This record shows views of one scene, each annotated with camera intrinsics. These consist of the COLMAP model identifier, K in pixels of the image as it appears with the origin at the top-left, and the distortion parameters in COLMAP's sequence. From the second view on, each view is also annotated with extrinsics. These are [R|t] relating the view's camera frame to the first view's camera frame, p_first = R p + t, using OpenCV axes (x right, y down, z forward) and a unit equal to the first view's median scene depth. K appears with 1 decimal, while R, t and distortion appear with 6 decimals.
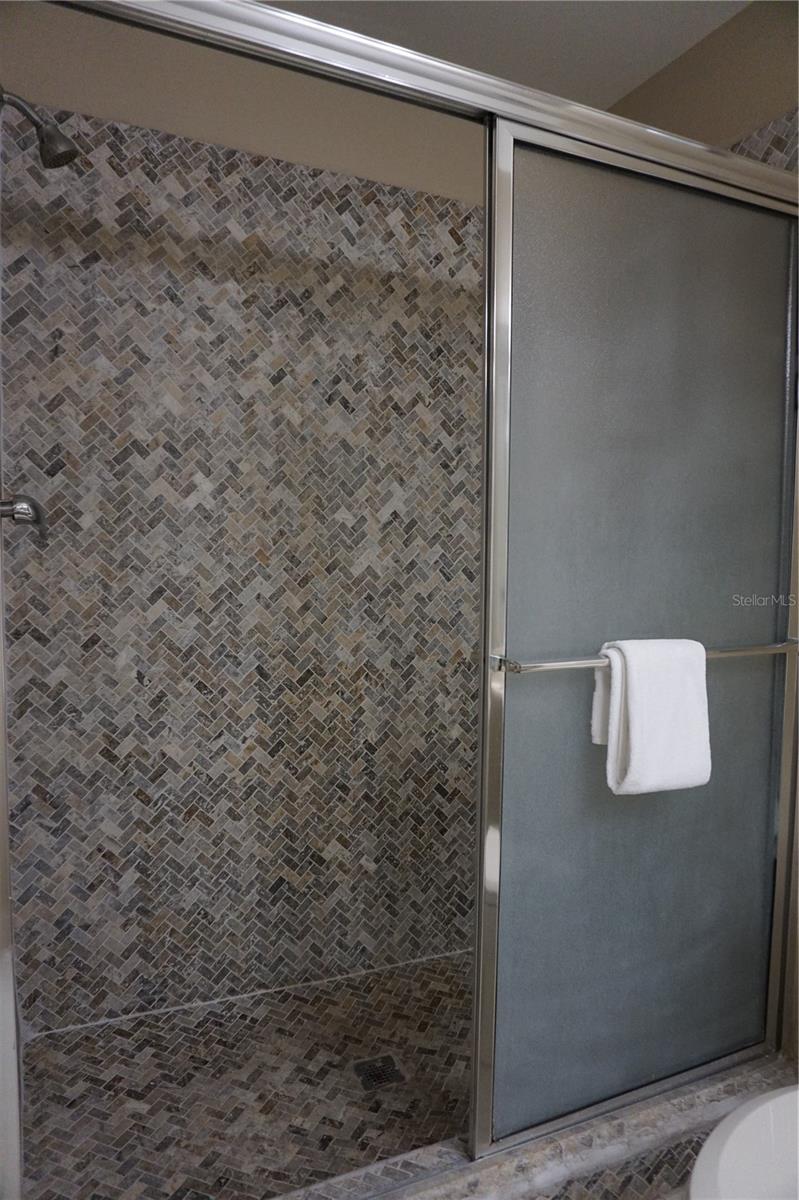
lens RADIAL K [[799.9, 0, 399.5], [0, 799.9, 600.0], [0, 0, 1]] dist [-0.053845, 0.048052]
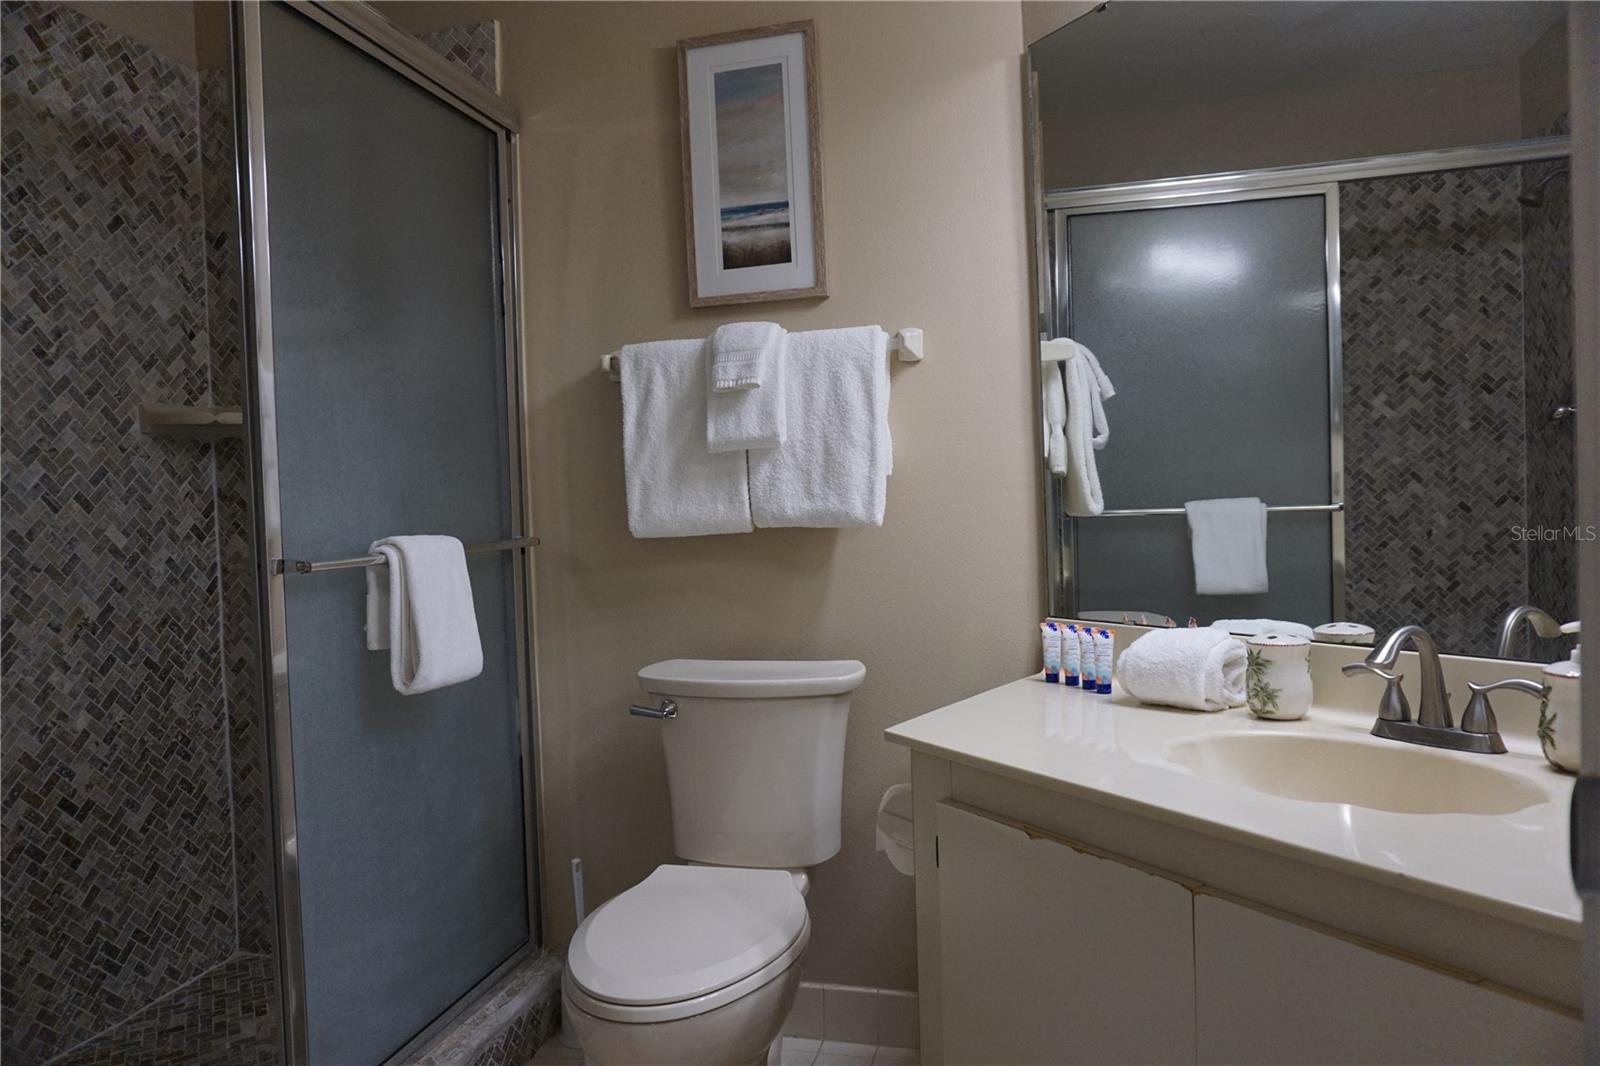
lens RADIAL K [[1066.5, 0, 800.0], [0, 1066.5, 533.0], [0, 0, 1]] dist [-0.053845, 0.048052]
pose [[0.634422, -0.060792, 0.770592, -0.246379], [0.092978, 0.995666, 0.002000, 0.055632], [-0.767374, 0.070379, 0.637325, -0.120754]]
